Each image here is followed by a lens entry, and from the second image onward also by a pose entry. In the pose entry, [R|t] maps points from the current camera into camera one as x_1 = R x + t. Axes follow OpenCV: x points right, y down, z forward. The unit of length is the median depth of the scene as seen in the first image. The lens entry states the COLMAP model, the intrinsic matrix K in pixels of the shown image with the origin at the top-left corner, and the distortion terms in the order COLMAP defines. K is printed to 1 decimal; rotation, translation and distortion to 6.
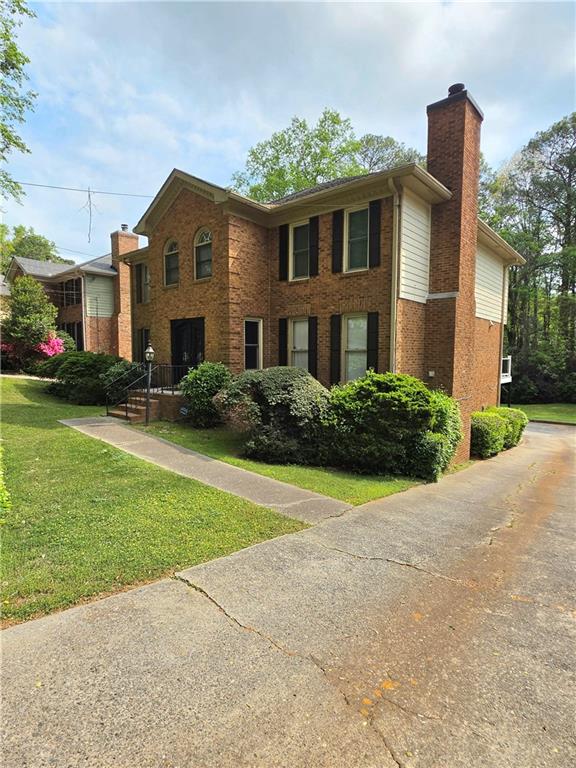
lens RADIAL K [[411.0, 0, 289.0], [0, 411.0, 389.5], [0, 0, 1]] dist [-0.006462, 0.002500]
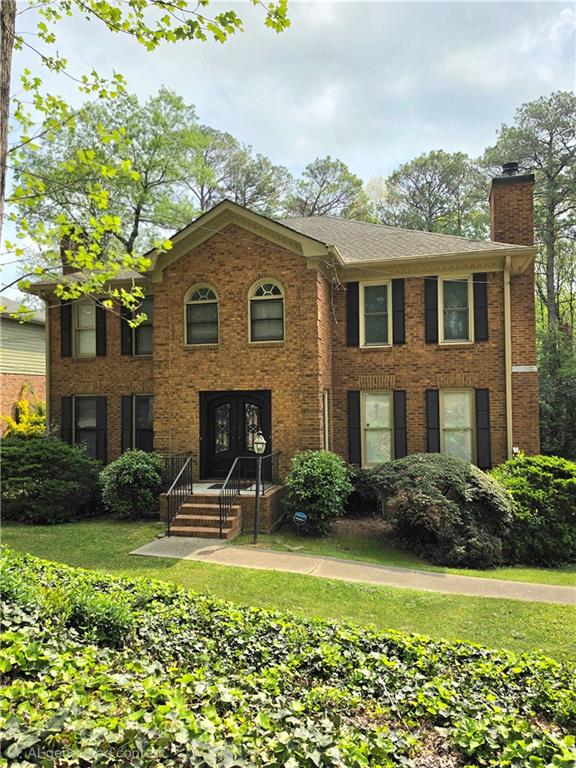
lens RADIAL K [[572.0, 0, 290.5], [0, 572.0, 386.5], [0, 0, 1]] dist [0.065719, -0.003112]
pose [[0.895677, -0.008374, 0.444627, -0.716026], [0.056893, 0.993765, -0.095891, -0.085054], [-0.441052, 0.111183, 0.890568, 0.020713]]
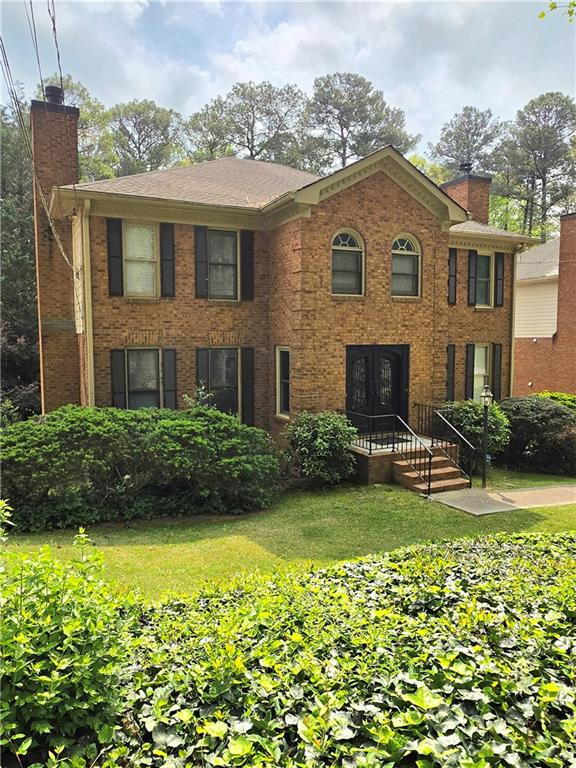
lens RADIAL K [[541.9, 0, 282.2], [0, 541.9, 381.8], [0, 0, 1]] dist [-0.030251, 0.000362]
pose [[0.396289, -0.080913, 0.914553, -1.395425], [0.085015, 0.995063, 0.051198, -0.197019], [-0.914181, 0.057462, 0.401212, 0.884346]]
